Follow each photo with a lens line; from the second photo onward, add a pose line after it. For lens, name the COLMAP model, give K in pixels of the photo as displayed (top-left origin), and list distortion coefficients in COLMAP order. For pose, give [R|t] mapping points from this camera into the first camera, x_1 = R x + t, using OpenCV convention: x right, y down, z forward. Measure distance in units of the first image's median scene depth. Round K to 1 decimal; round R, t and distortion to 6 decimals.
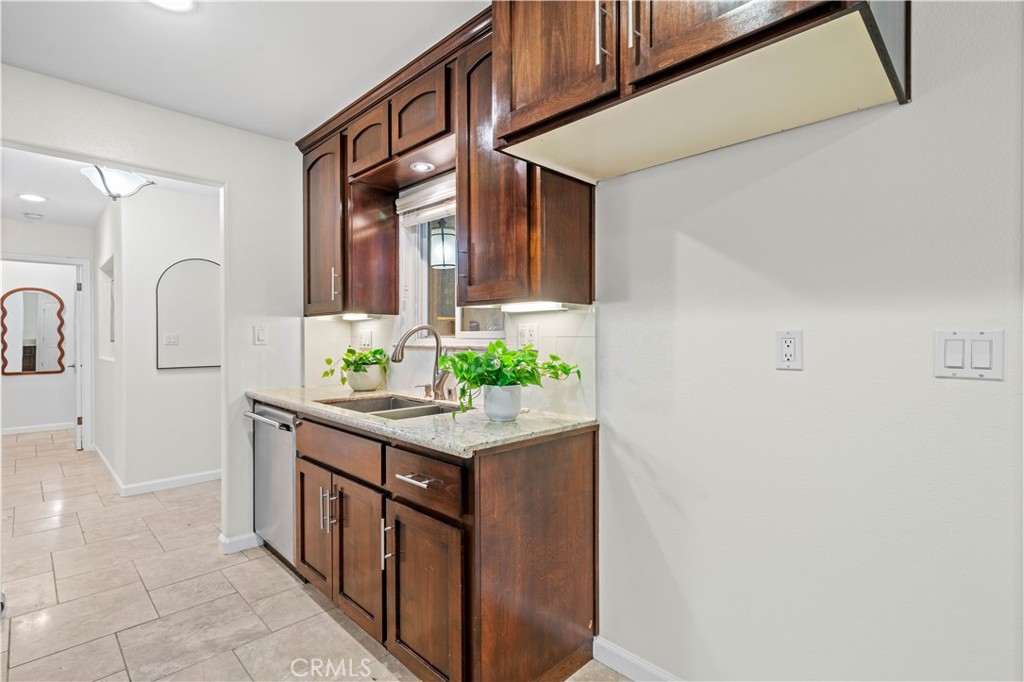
lens RADIAL K [[486.4, 0, 512.0], [0, 486.4, 341.0], [0, 0, 1]] dist [0.002977, 0.000727]
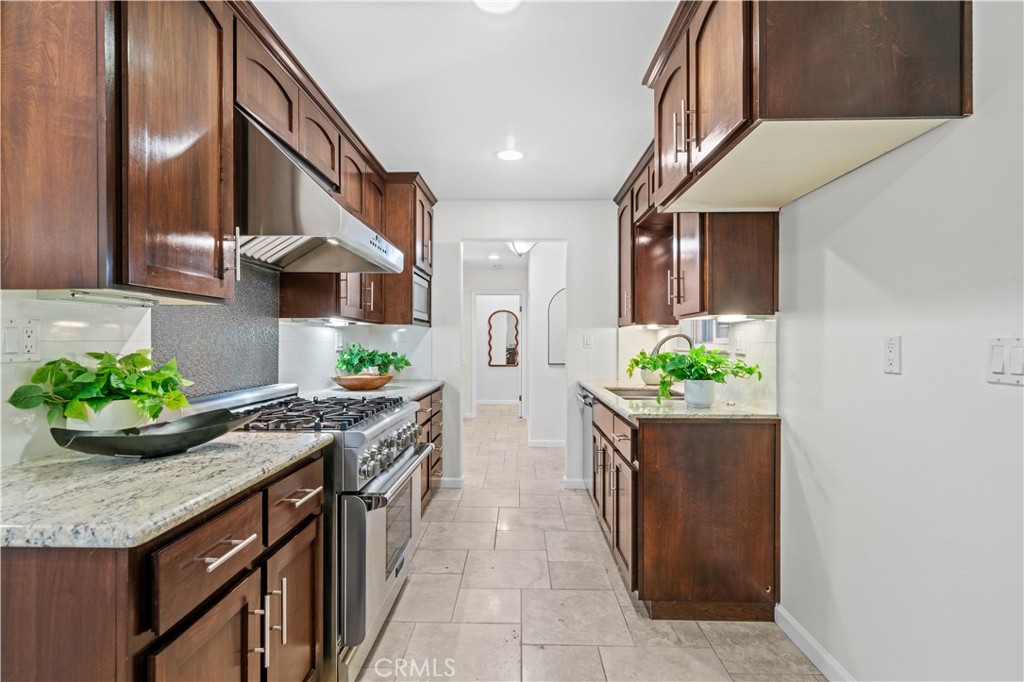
lens RADIAL K [[506.3, 0, 512.0], [0, 506.3, 341.0], [0, 0, 1]] dist [-0.001272, -0.000150]
pose [[0.695271, -0.000534, -0.718748, 0.593127], [-0.007513, 0.999940, -0.008010, 0.001989], [0.718709, 0.010969, 0.695225, -0.283463]]
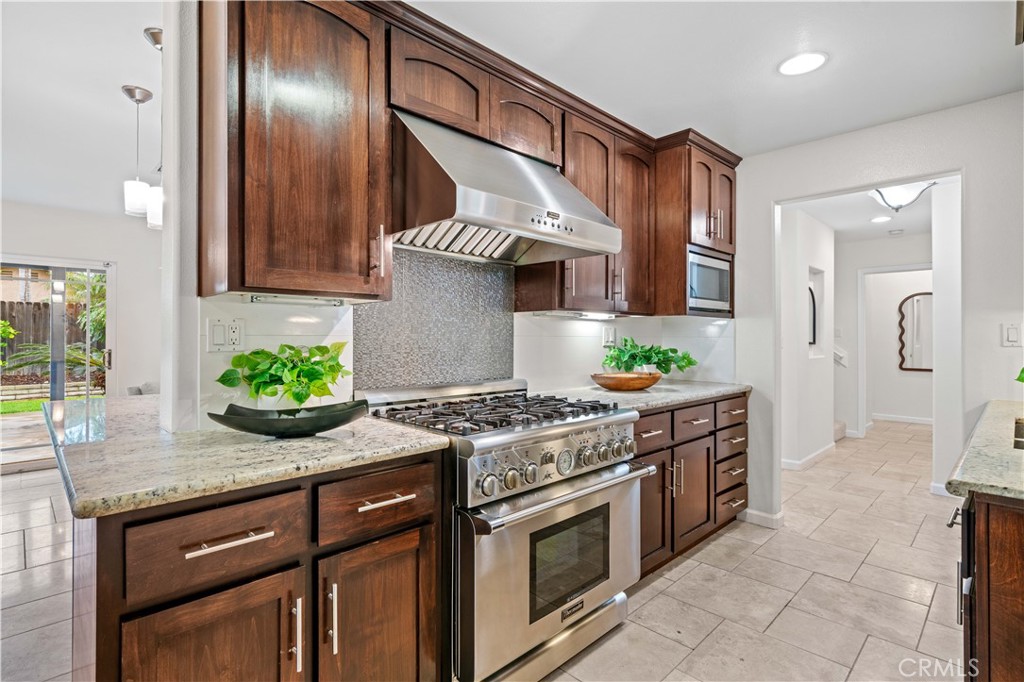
lens RADIAL K [[502.4, 0, 505.0], [0, 502.4, 333.4], [0, 0, 1]] dist [0.000997, 0.000178]
pose [[-0.012645, -0.006107, -0.999901, 0.527315], [-0.009714, 0.999935, -0.005984, -0.001331], [0.999873, 0.009638, -0.012704, 0.227377]]
